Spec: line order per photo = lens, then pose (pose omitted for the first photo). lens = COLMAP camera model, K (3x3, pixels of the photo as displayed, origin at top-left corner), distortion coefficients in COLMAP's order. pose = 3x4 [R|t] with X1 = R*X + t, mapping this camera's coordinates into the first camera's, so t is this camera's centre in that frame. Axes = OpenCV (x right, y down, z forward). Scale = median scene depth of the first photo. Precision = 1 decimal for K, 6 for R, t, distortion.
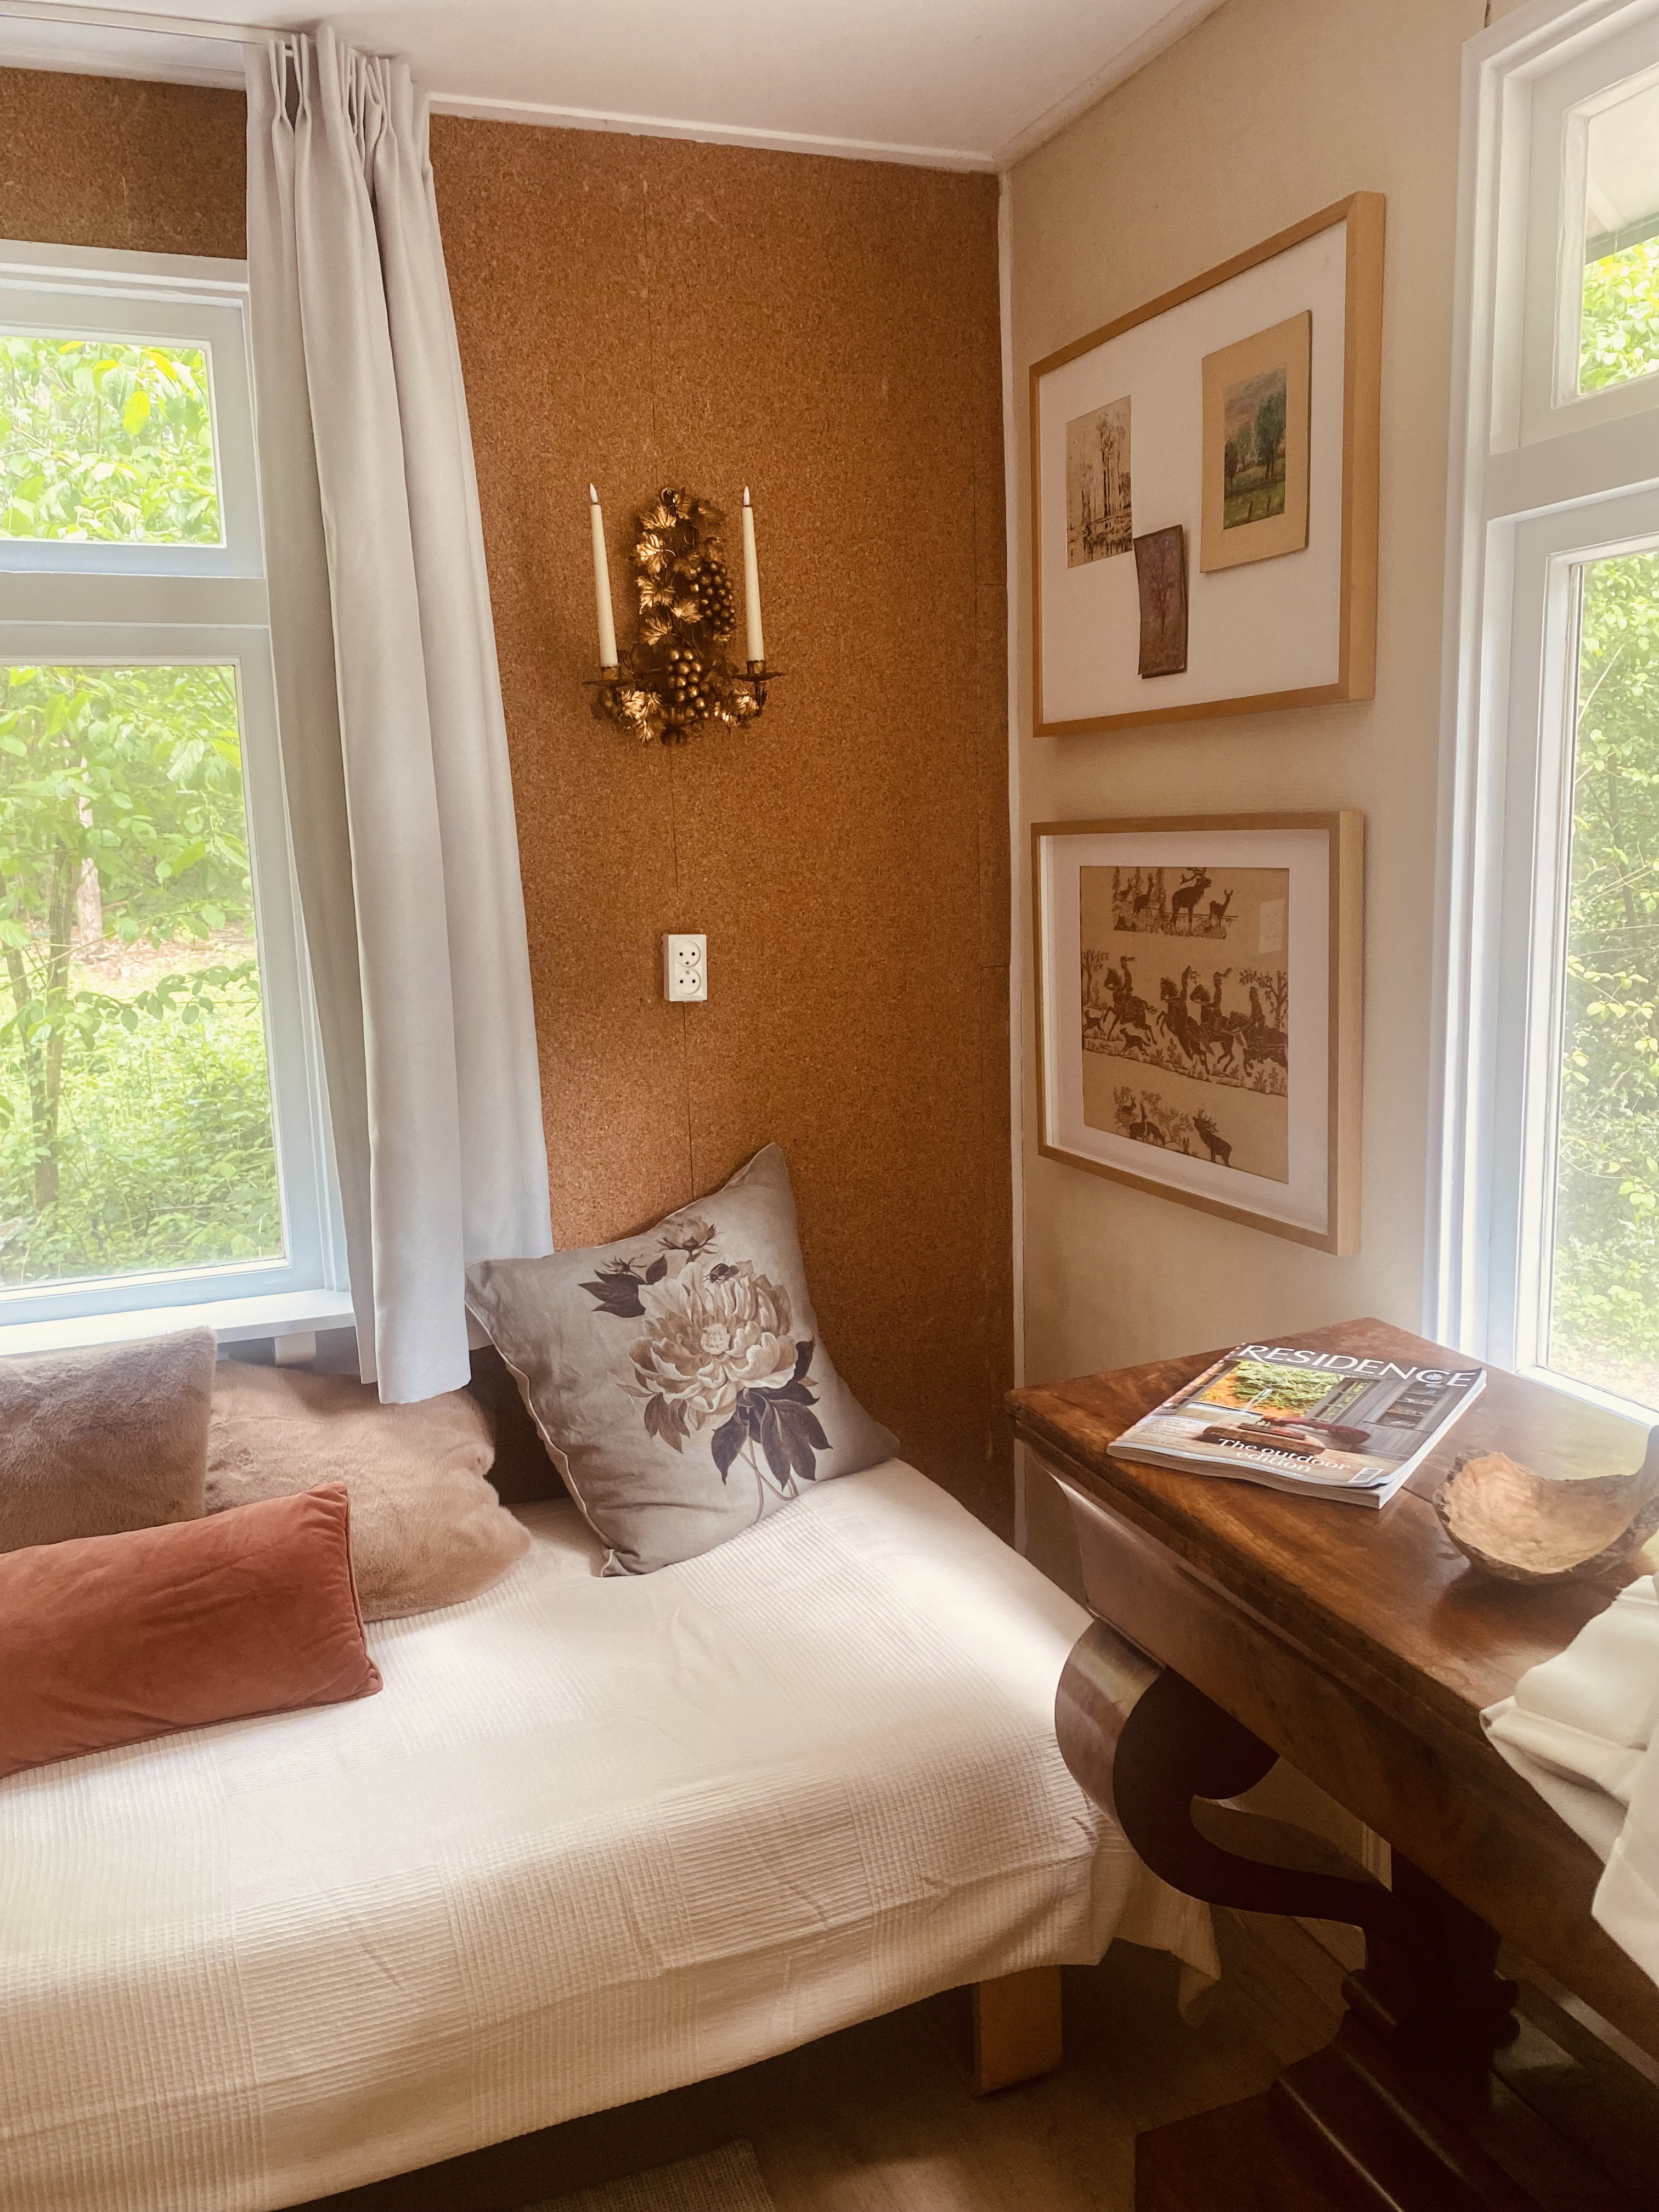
lens RADIAL K [[1741.6, 0, 830.7], [0, 1741.6, 1042.4], [0, 0, 1]] dist [0.181081, -0.299512]
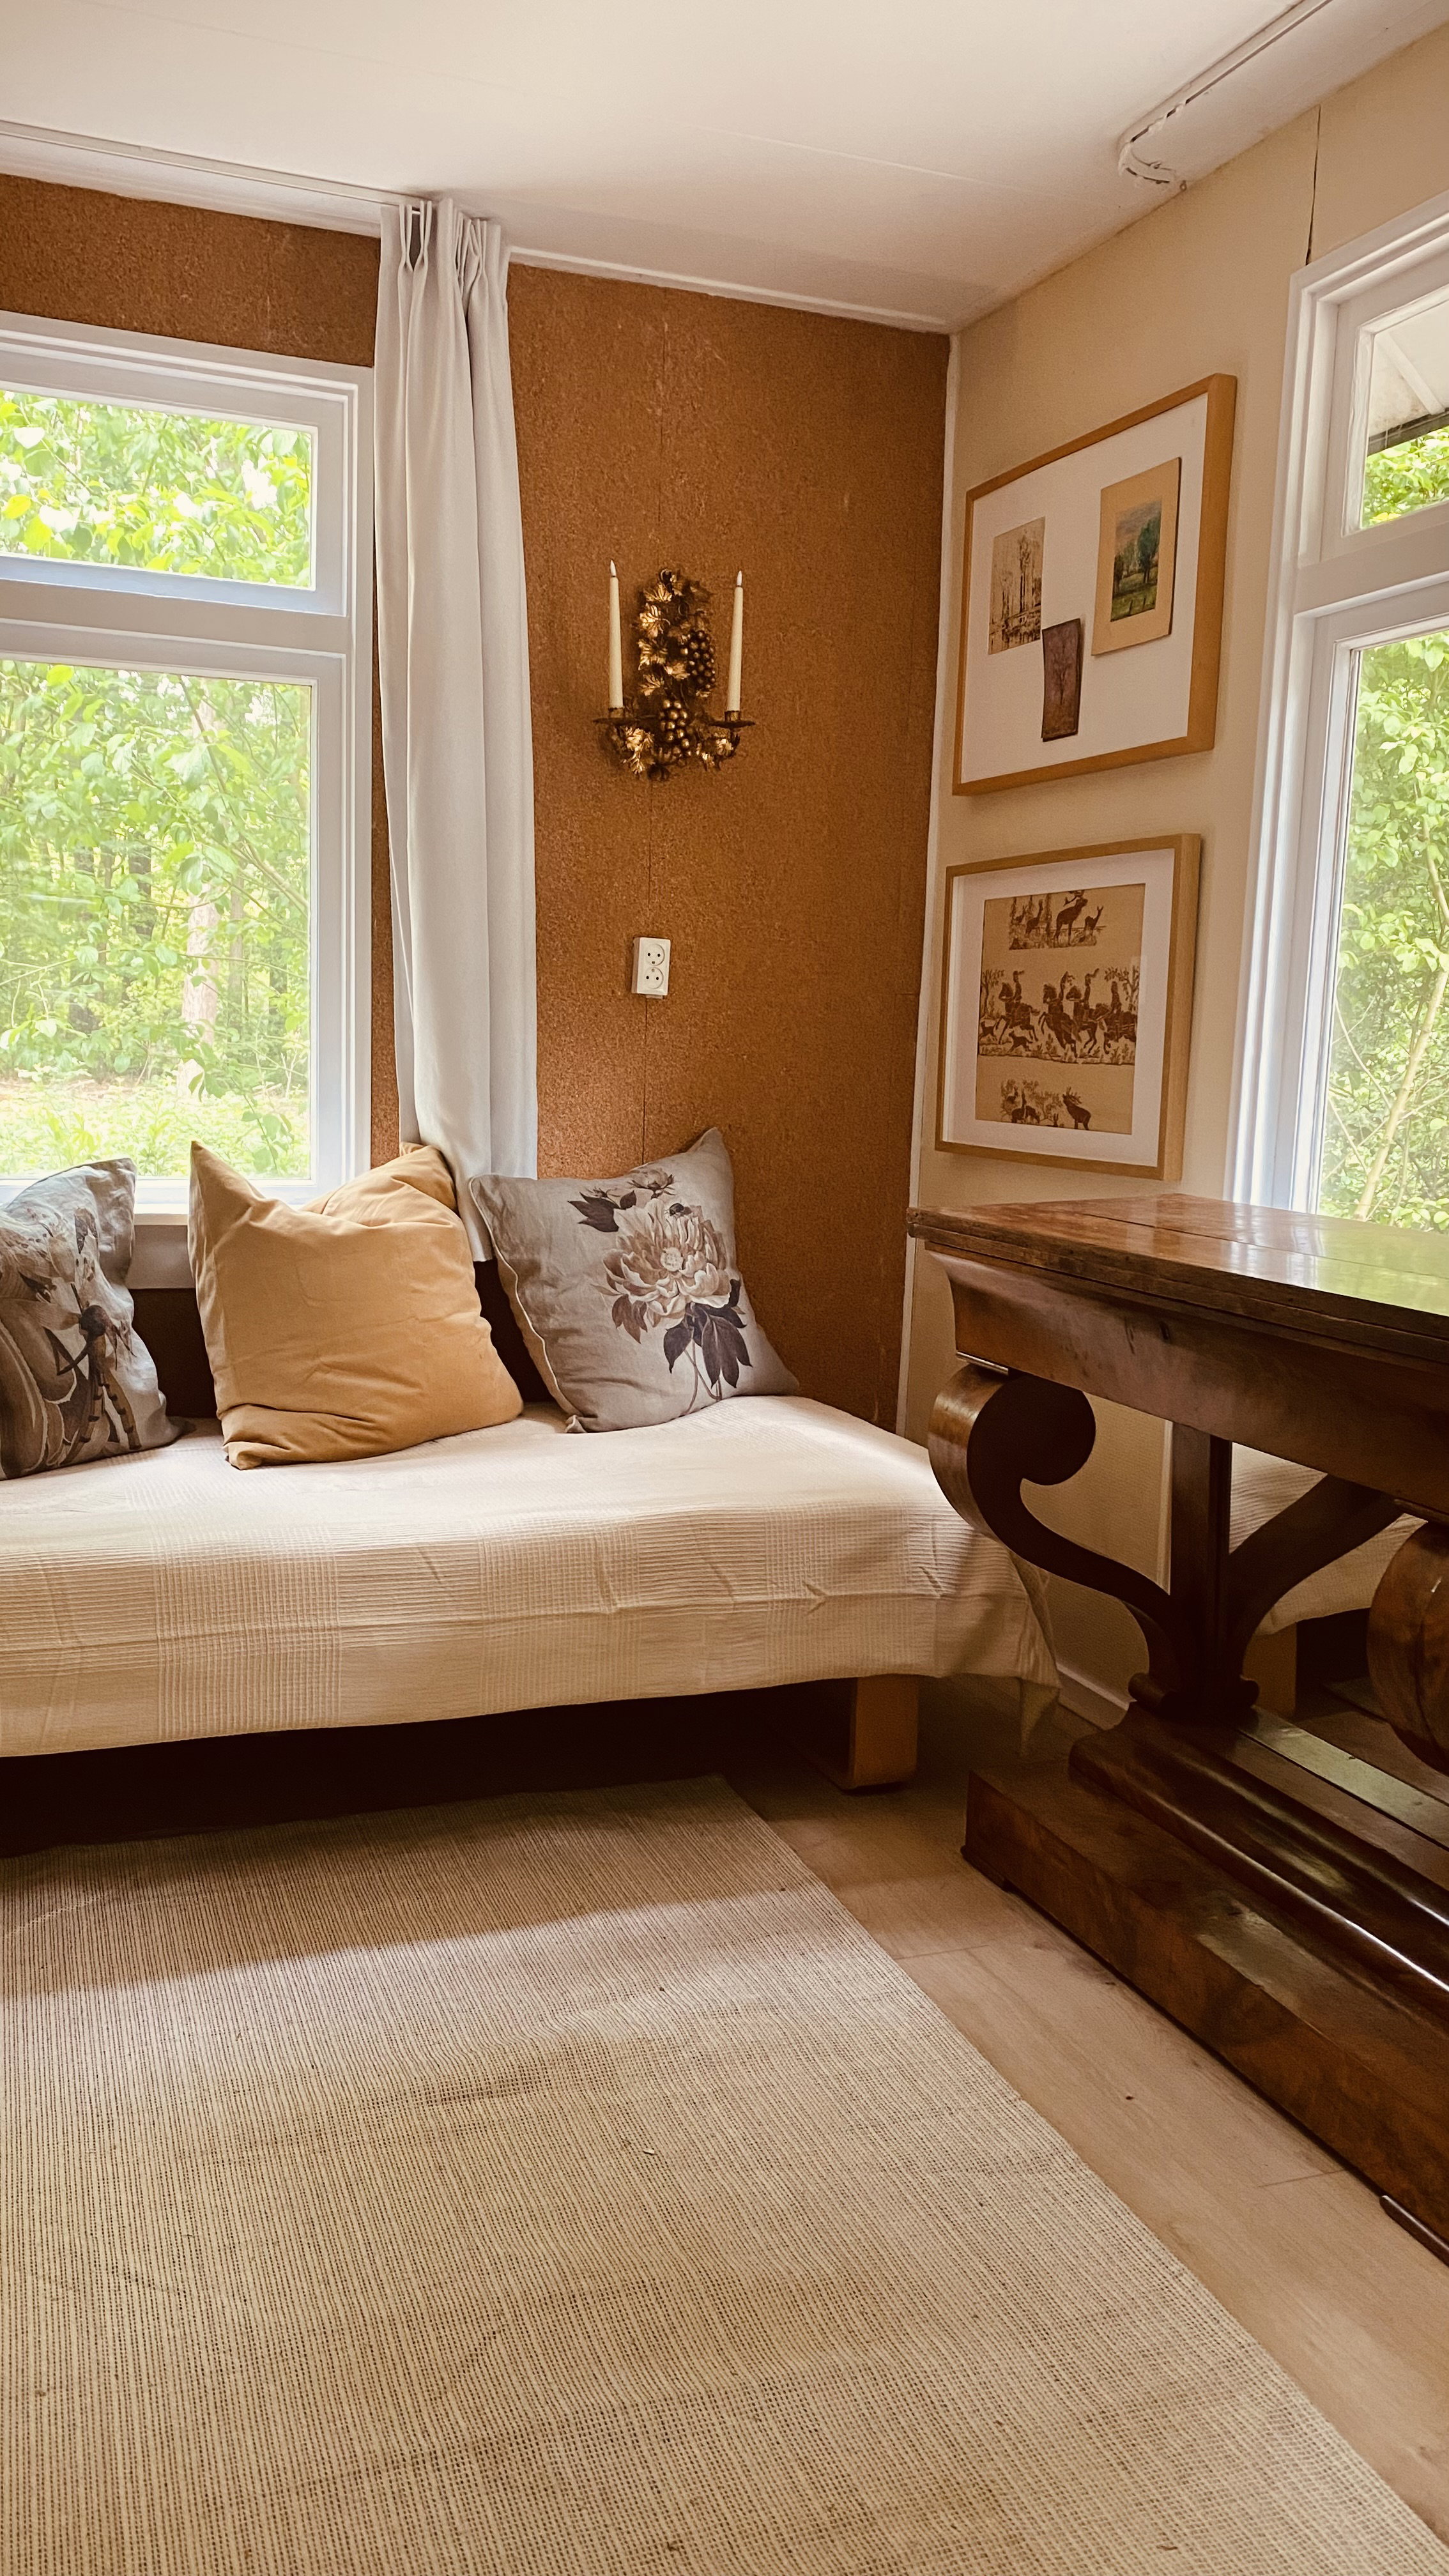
lens RADIAL K [[1973.1, 0, 725.4], [0, 1973.1, 1270.5], [0, 0, 1]] dist [0.178802, -0.420315]
pose [[0.998209, 0.055440, 0.022465, -0.058416], [-0.055408, 0.998462, -0.002039, 0.180281], [-0.022544, 0.000791, 0.999746, -0.406738]]
